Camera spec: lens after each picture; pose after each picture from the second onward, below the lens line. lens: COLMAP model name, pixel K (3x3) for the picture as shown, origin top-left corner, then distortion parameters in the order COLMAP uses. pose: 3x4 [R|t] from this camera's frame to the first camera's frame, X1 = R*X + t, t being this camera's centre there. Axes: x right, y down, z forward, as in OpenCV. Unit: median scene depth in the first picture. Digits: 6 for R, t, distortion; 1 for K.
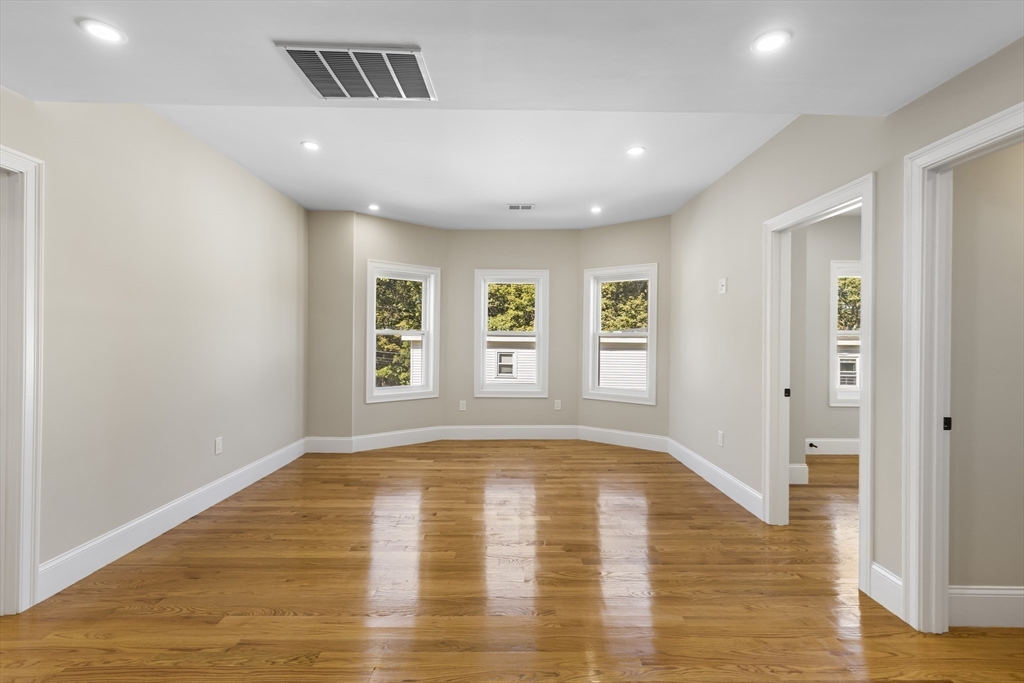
lens RADIAL K [[460.8, 0, 510.8], [0, 460.8, 335.0], [0, 0, 1]] dist [0.006779, -0.000443]
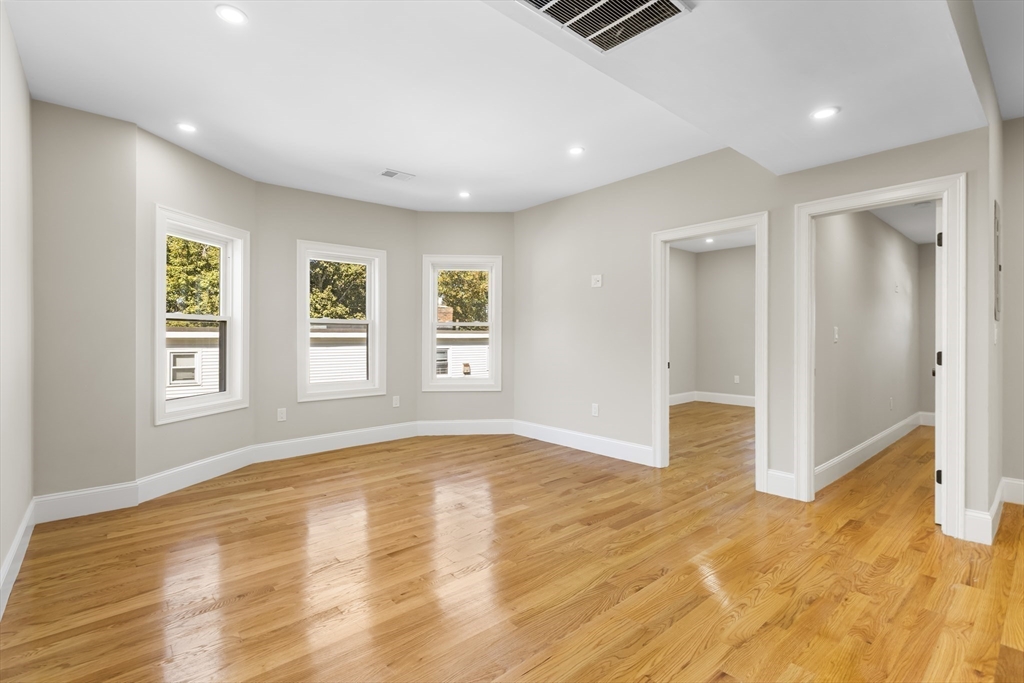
lens RADIAL K [[472.2, 0, 518.5], [0, 472.2, 334.4], [0, 0, 1]] dist [0.003927, -0.000419]
pose [[0.755306, -0.005097, 0.655352, -0.351472], [0.002332, 0.999984, 0.005091, 0.017229], [-0.655368, -0.002317, 0.755306, 0.154462]]
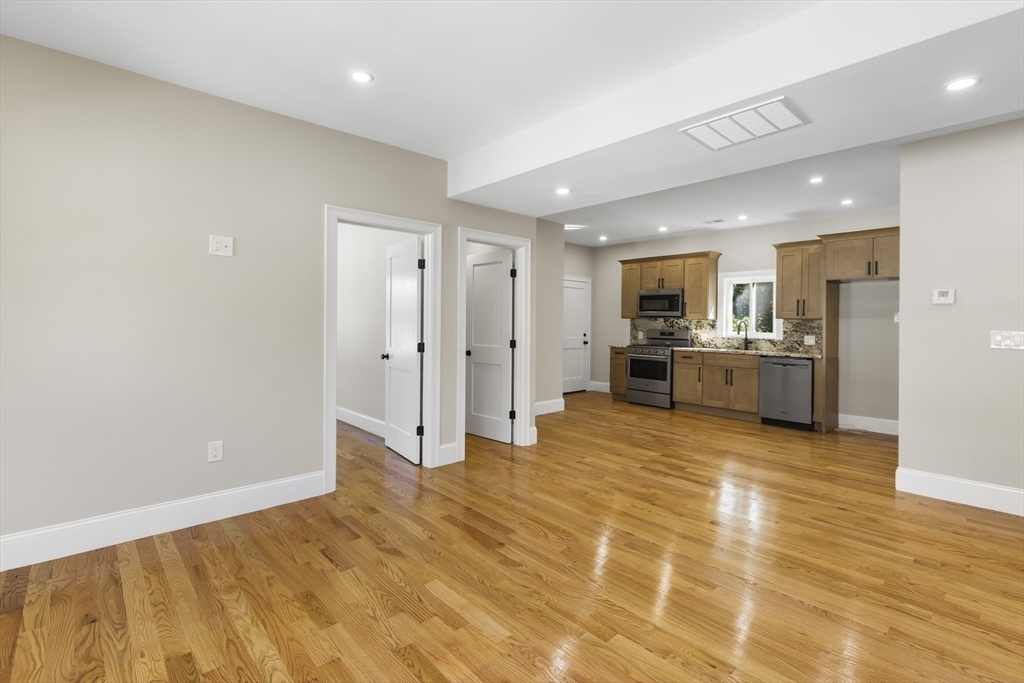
lens RADIAL K [[472.2, 0, 518.5], [0, 472.2, 334.4], [0, 0, 1]] dist [0.003927, -0.000419]
pose [[-0.672536, -0.033482, 0.739307, -0.307325], [-0.019384, 0.999430, 0.027630, 0.004517], [-0.739811, 0.004251, -0.672801, 0.829750]]
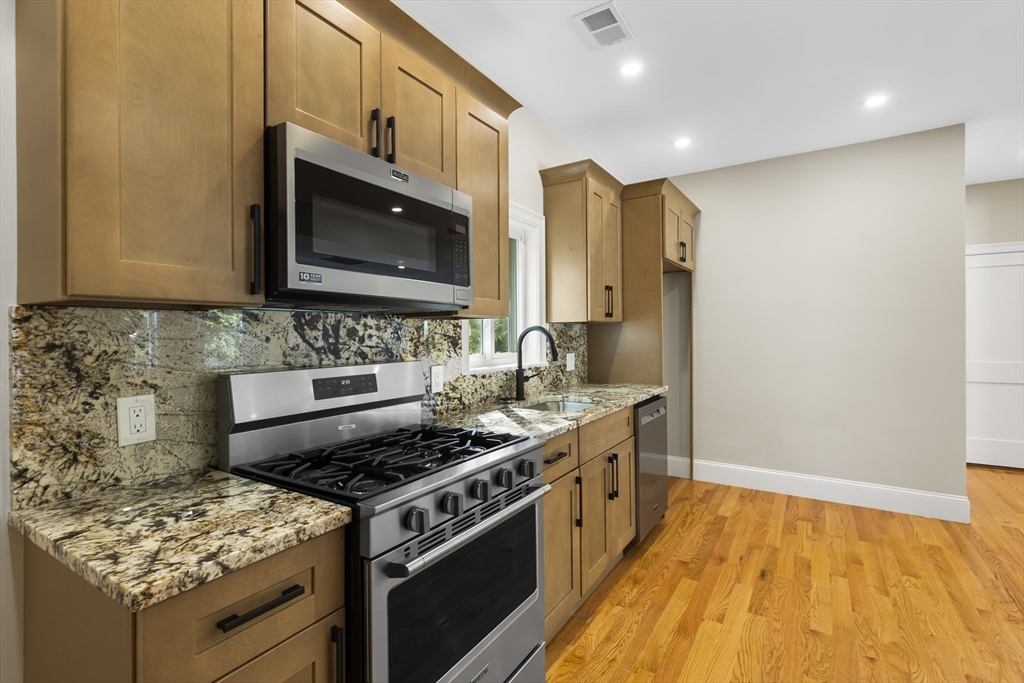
lens RADIAL K [[472.2, 0, 518.5], [0, 472.2, 334.4], [0, 0, 1]] dist [0.003927, -0.000419]
pose [[-0.543310, -0.001027, -0.839531, 0.600424], [0.001498, 0.999996, -0.002193, 0.001795], [0.839531, -0.002449, -0.543307, -0.161108]]
